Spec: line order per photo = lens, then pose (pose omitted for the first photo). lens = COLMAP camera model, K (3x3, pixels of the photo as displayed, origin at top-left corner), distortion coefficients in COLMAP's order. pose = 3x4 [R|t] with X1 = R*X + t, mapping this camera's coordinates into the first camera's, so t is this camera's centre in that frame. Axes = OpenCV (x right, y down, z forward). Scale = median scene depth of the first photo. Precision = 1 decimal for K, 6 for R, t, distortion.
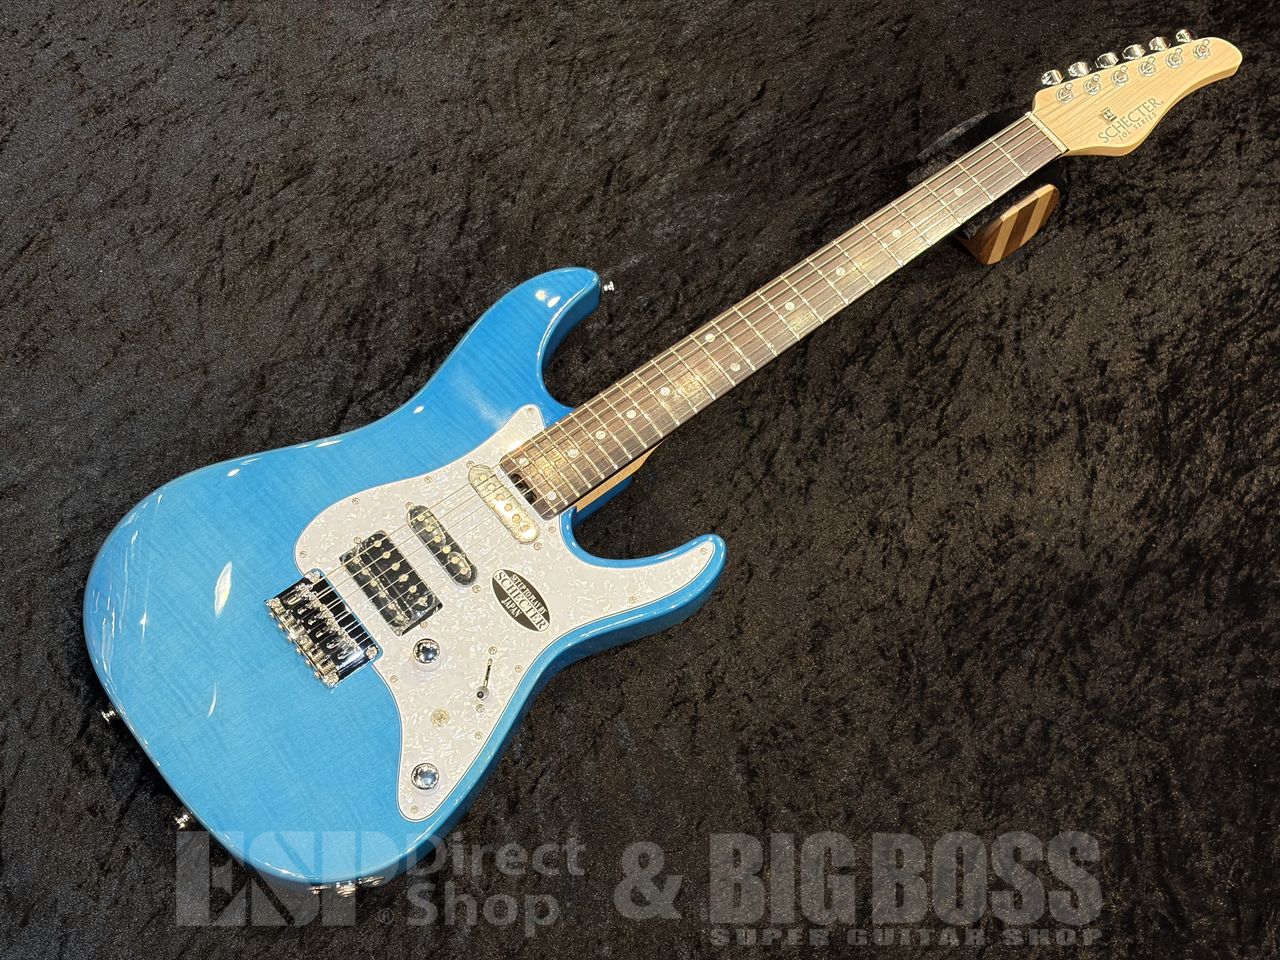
lens RADIAL K [[1897.0, 0, 640.0], [0, 1897.0, 480.0], [0, 0, 1]] dist [0.252307, -1.000997]
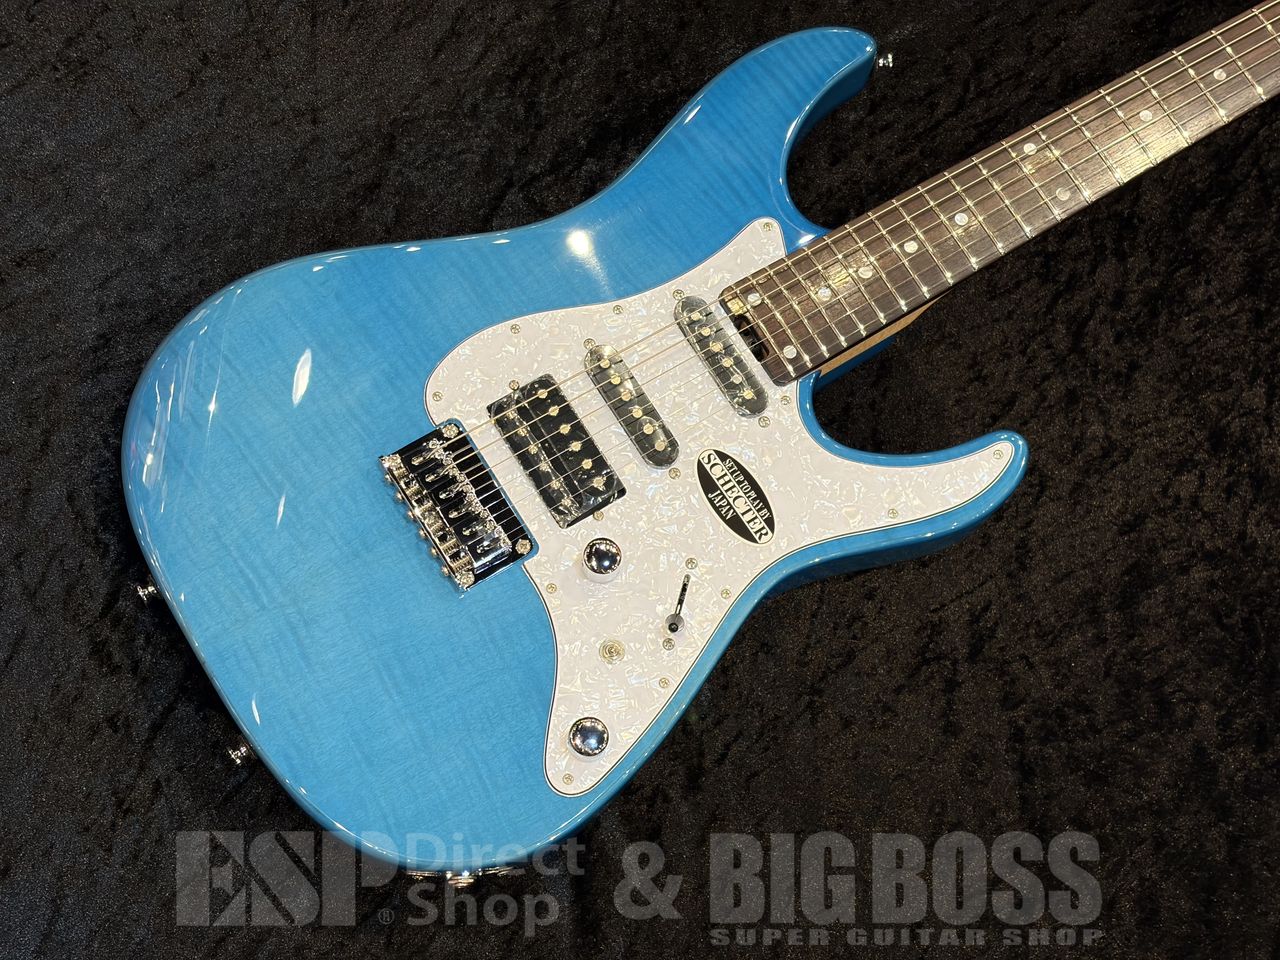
lens RADIAL K [[1897.0, 0, 640.0], [0, 1897.0, 480.0], [0, 0, 1]] dist [0.252307, -1.000997]
pose [[0.993762, 0.111506, -0.002063, -0.088220], [-0.110762, 0.988954, 0.098502, -0.007538], [0.013024, -0.097659, 0.995135, 0.270239]]
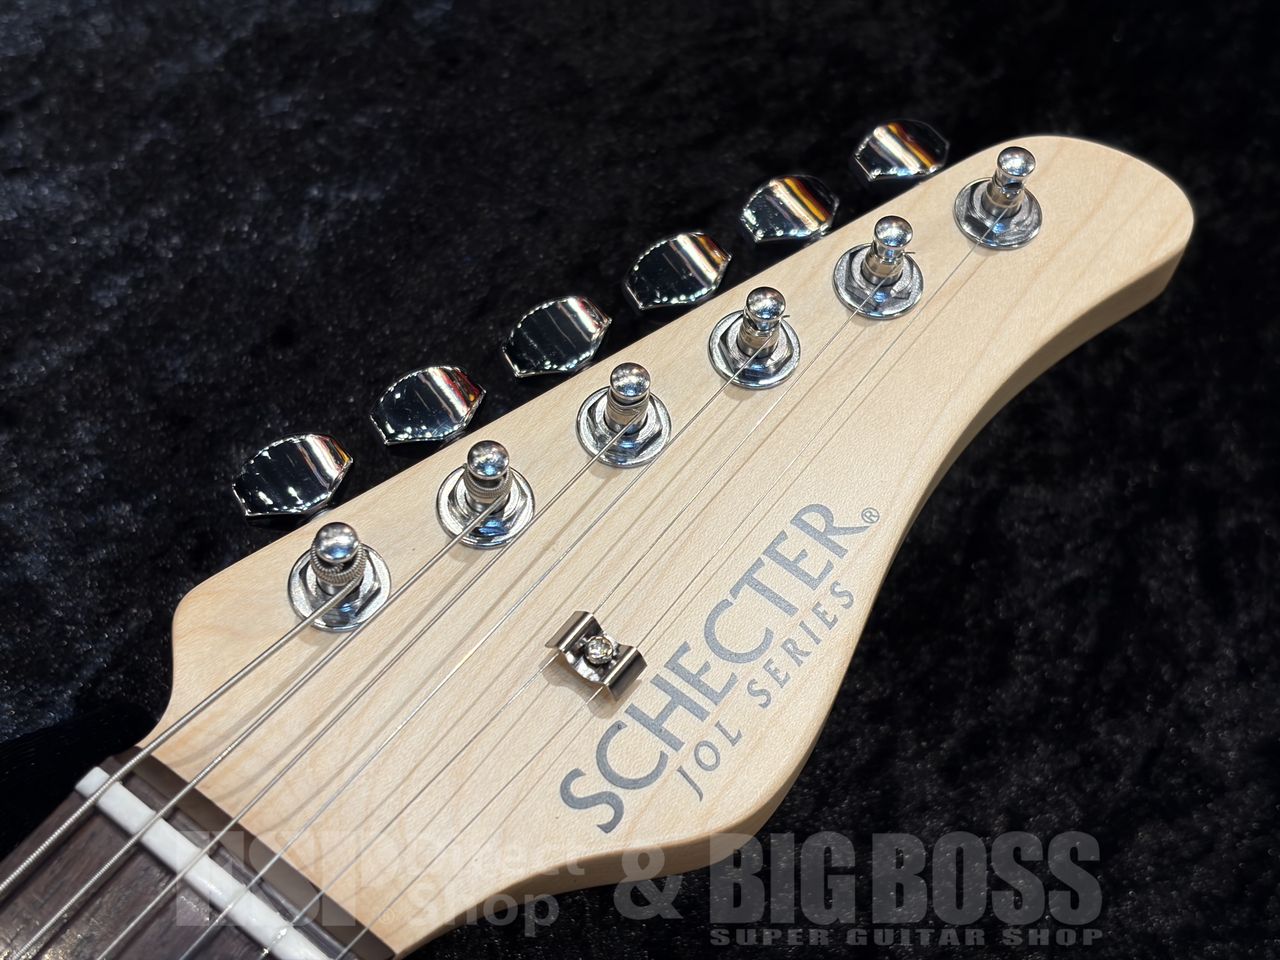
lens RADIAL K [[1897.0, 0, 640.0], [0, 1897.0, 480.0], [0, 0, 1]] dist [0.252307, -1.000997]
pose [[0.970259, -0.189808, 0.150235, 0.232966], [0.201968, 0.976875, -0.070171, -0.199926], [-0.133442, 0.098427, 0.986157, 0.859142]]
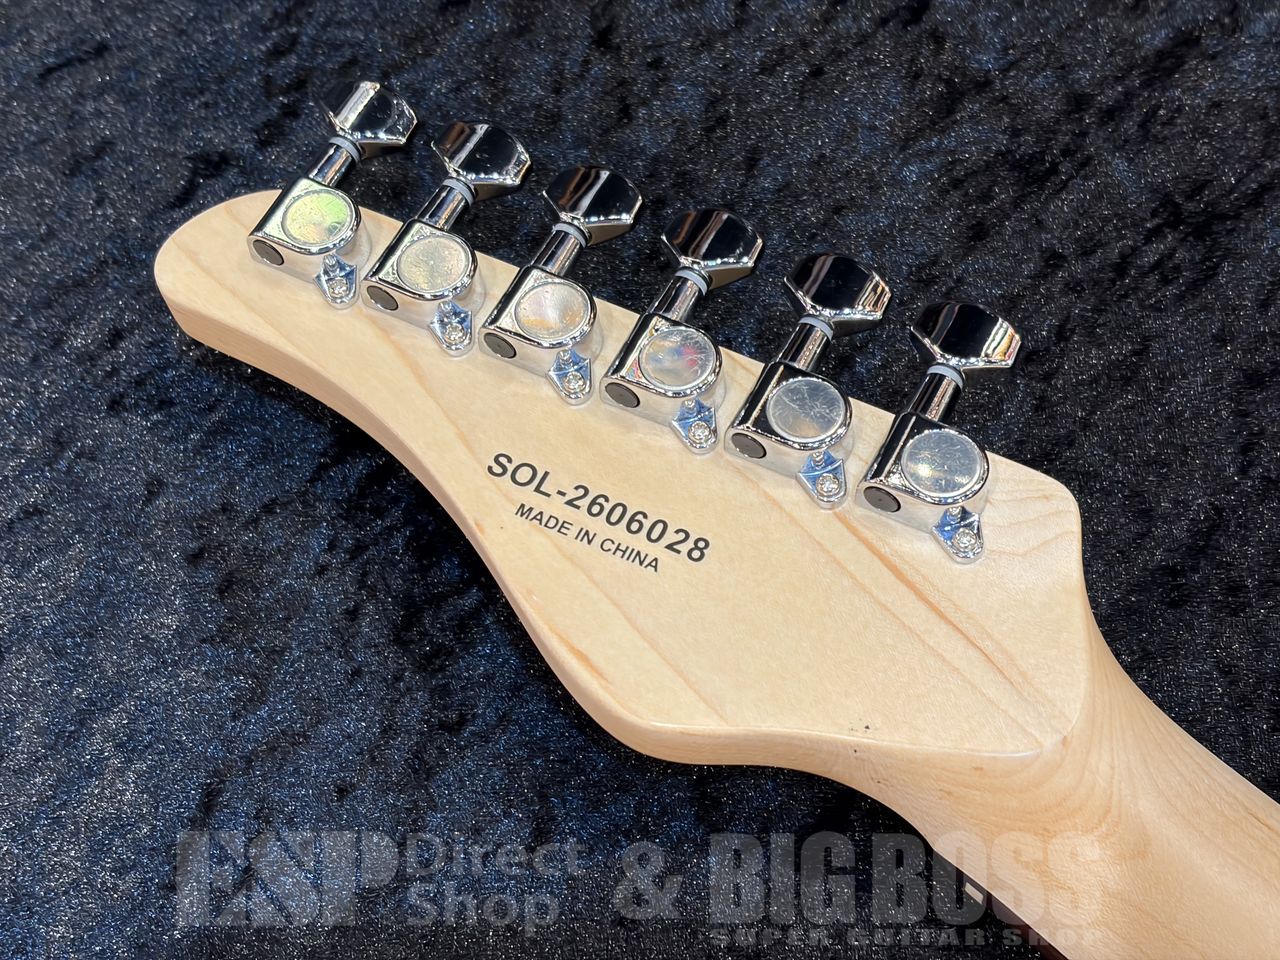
lens RADIAL K [[1897.0, 0, 640.0], [0, 1897.0, 480.0], [0, 0, 1]] dist [0.252307, -1.000997]
pose [[0.974398, -0.049358, -0.219346, -0.295503], [0.052405, 0.998593, 0.008092, -0.167329], [0.218638, -0.019380, 0.975614, 0.797717]]
